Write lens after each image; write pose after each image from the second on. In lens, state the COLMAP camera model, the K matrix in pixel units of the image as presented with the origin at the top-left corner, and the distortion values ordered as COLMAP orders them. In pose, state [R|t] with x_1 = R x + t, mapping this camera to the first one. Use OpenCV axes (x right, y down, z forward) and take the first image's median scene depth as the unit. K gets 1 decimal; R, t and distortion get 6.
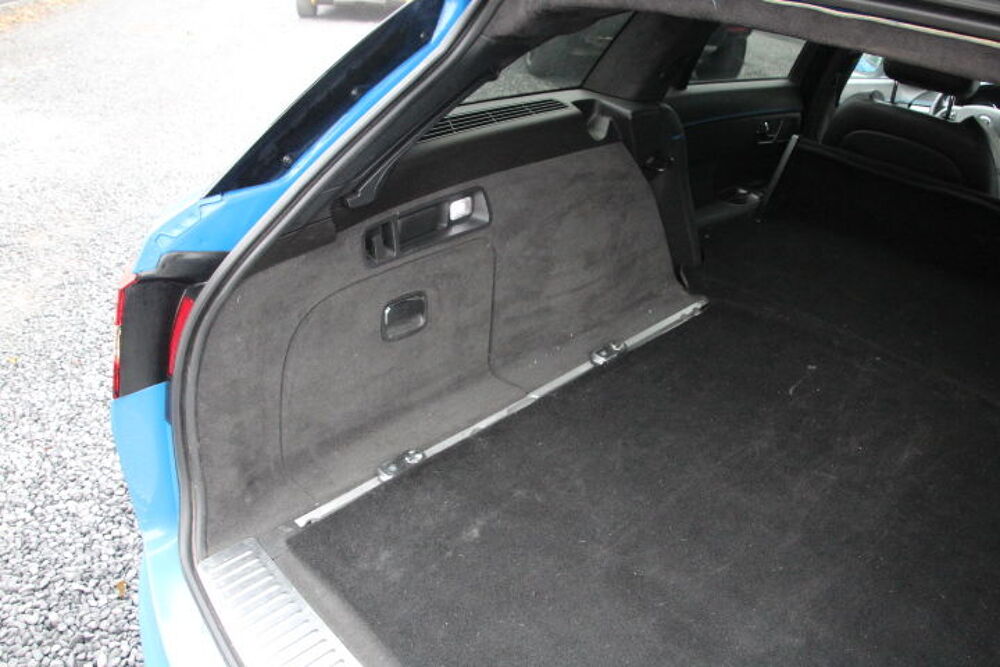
lens RADIAL K [[831.9, 0, 495.7], [0, 831.9, 335.7], [0, 0, 1]] dist [-0.178762, 0.102818]
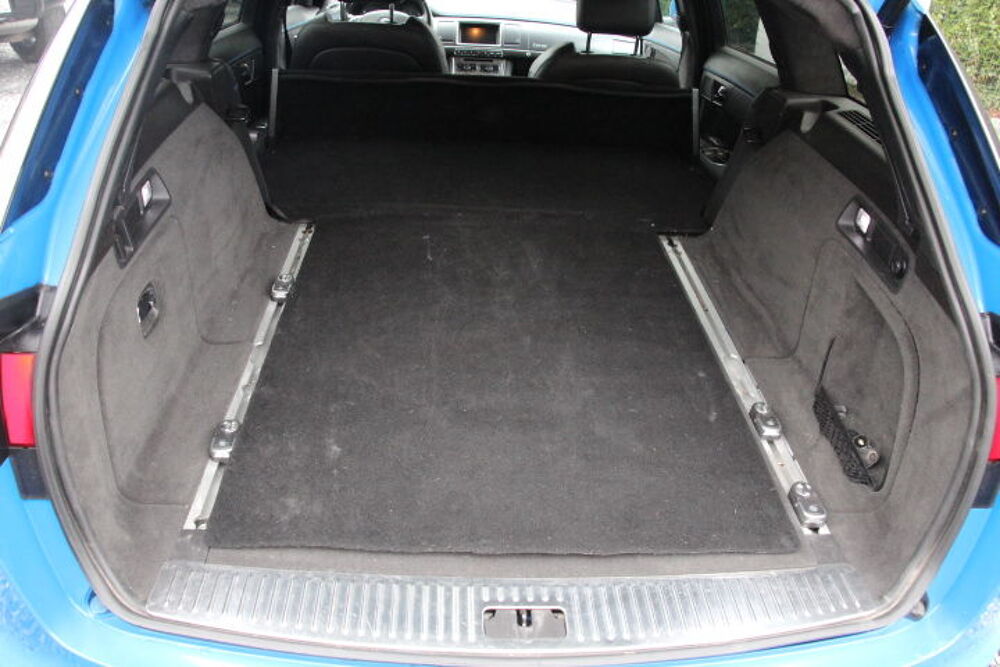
lens RADIAL K [[831.9, 0, 500.9], [0, 831.9, 341.6], [0, 0, 1]] dist [-0.178762, 0.102818]
pose [[0.664873, -0.398697, 0.631652, -0.500194], [0.358696, 0.912170, 0.198198, -0.031519], [-0.655195, 0.094795, 0.749489, 0.007640]]
